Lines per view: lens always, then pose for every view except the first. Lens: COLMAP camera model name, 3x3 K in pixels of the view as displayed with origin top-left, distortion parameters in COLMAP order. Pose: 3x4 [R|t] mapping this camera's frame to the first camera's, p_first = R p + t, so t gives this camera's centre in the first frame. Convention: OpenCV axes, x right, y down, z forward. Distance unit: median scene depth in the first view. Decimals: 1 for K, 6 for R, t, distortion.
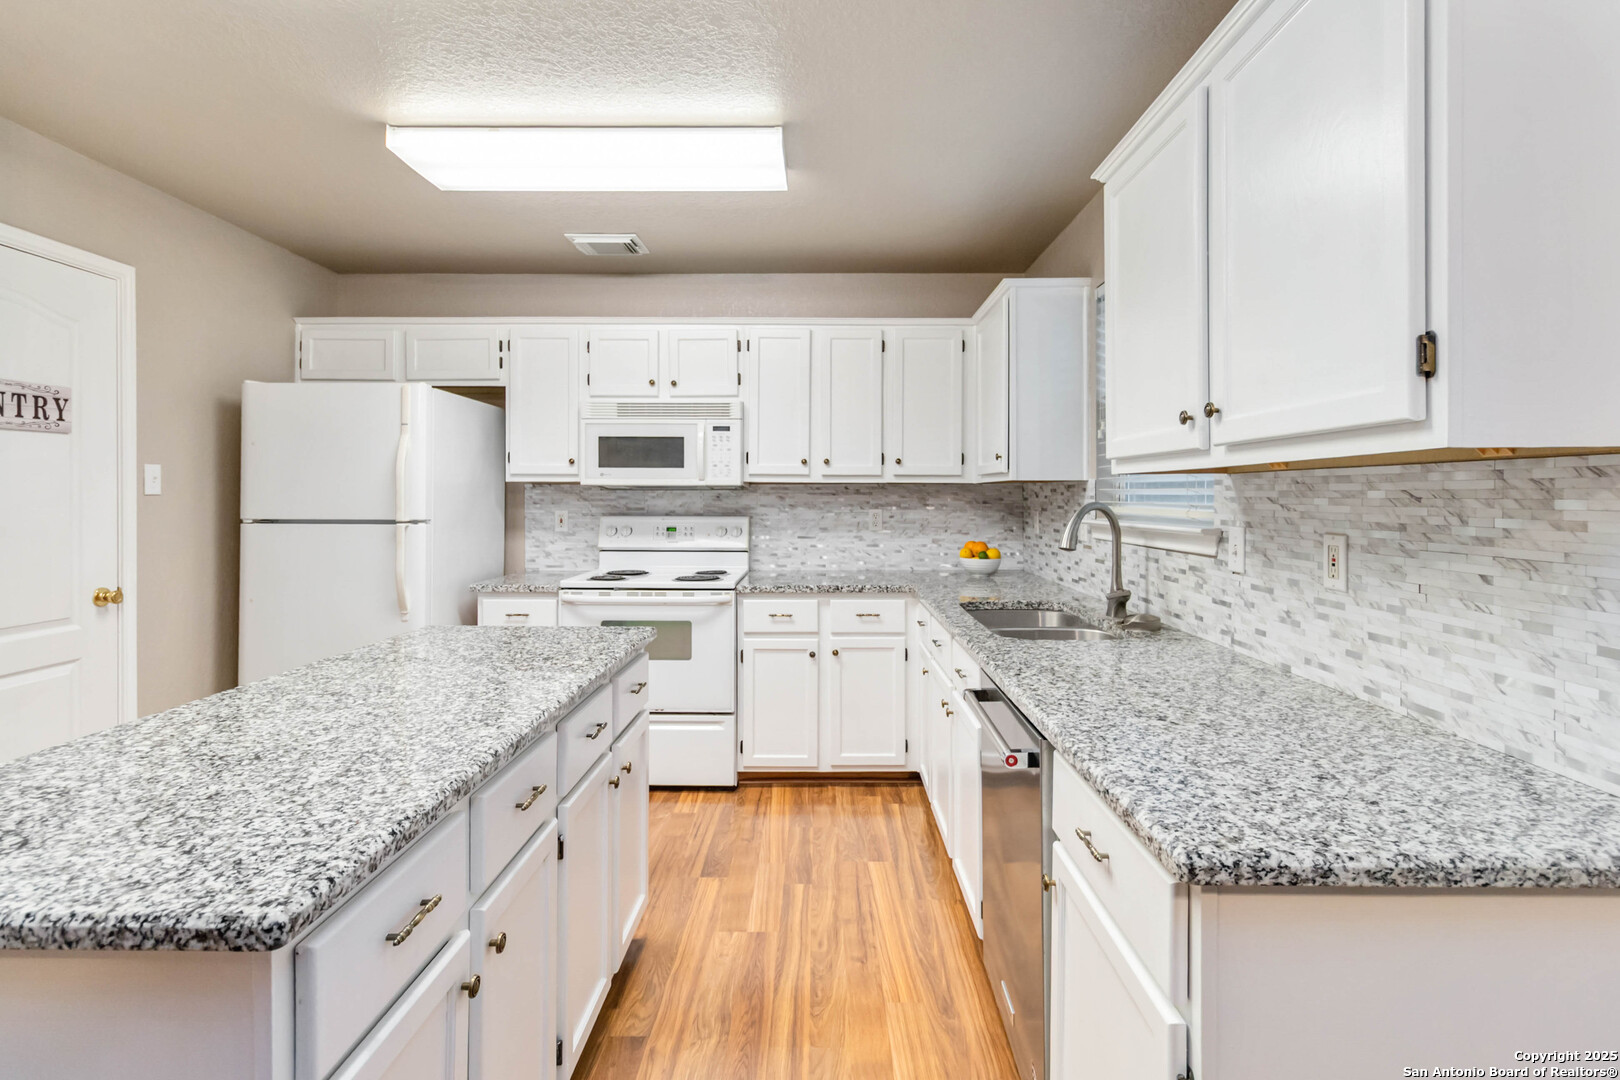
lens RADIAL K [[782.5, 0, 820.4], [0, 782.5, 499.5], [0, 0, 1]] dist [0.002503, 0.000592]
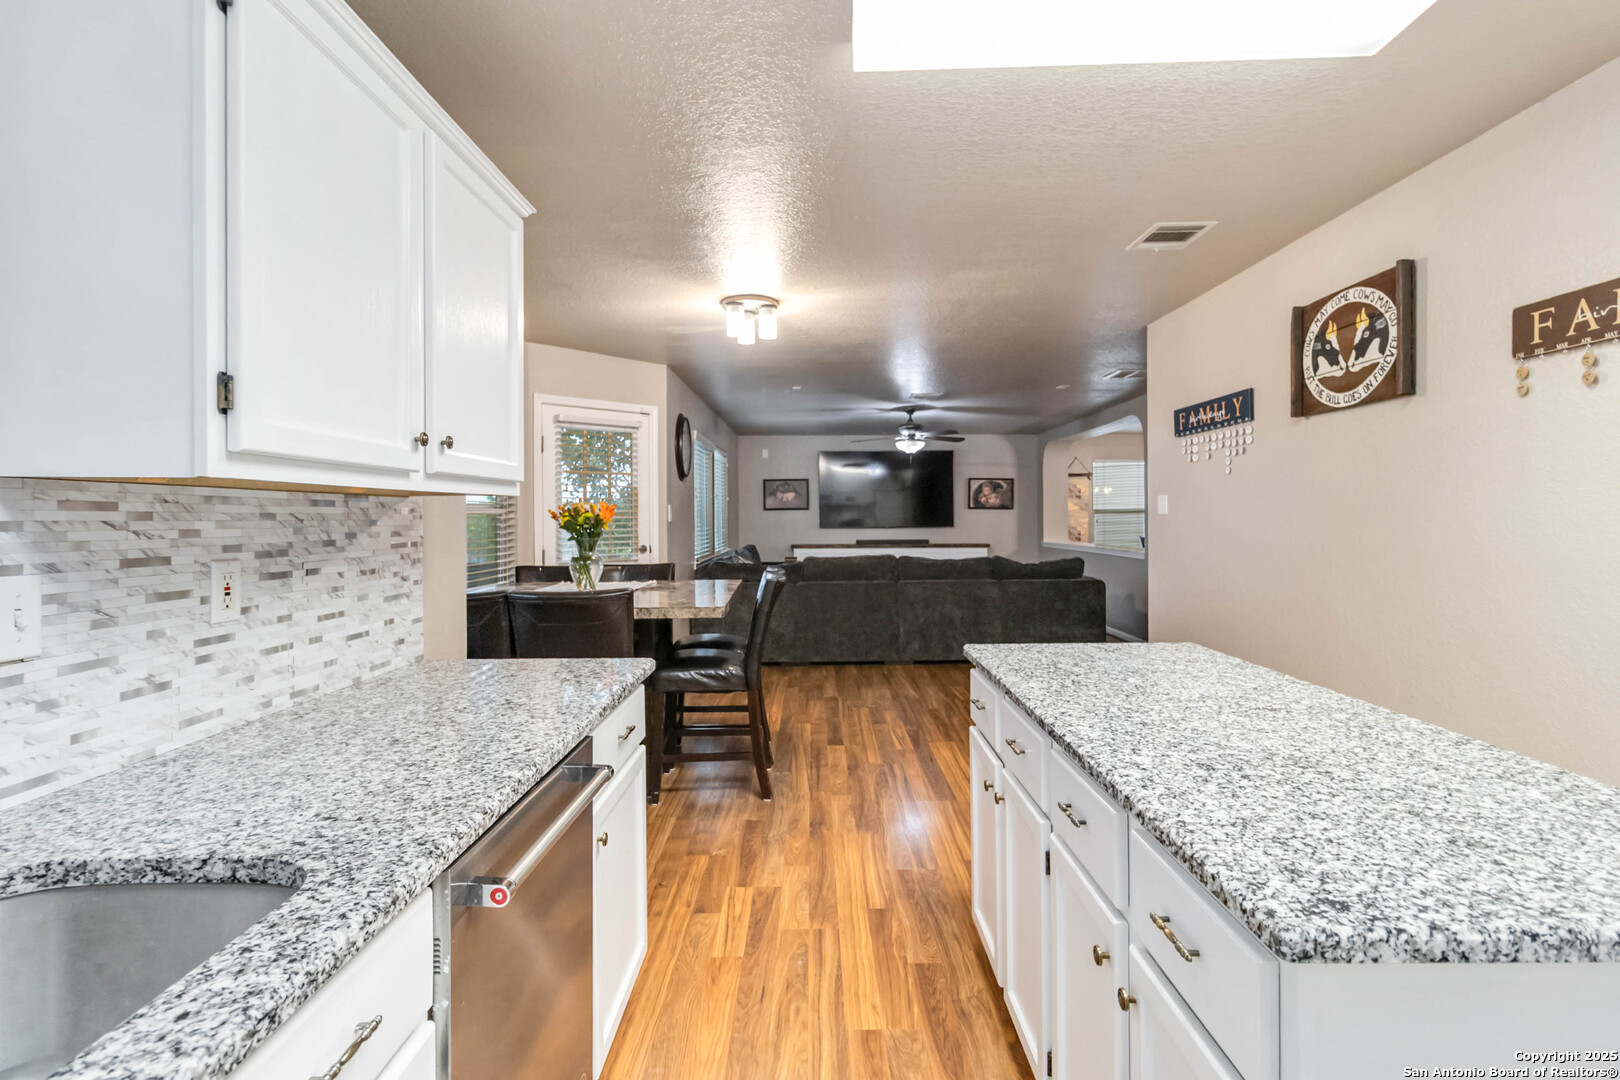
lens RADIAL K [[776.9, 0, 818.3], [0, 776.9, 513.0], [0, 0, 1]] dist [0.002297, 0.002163]
pose [[-0.999990, 0.004368, -0.000121, -0.017823], [0.004368, 0.999990, 0.001258, -0.004669], [0.000126, 0.001258, -0.999999, 0.958788]]
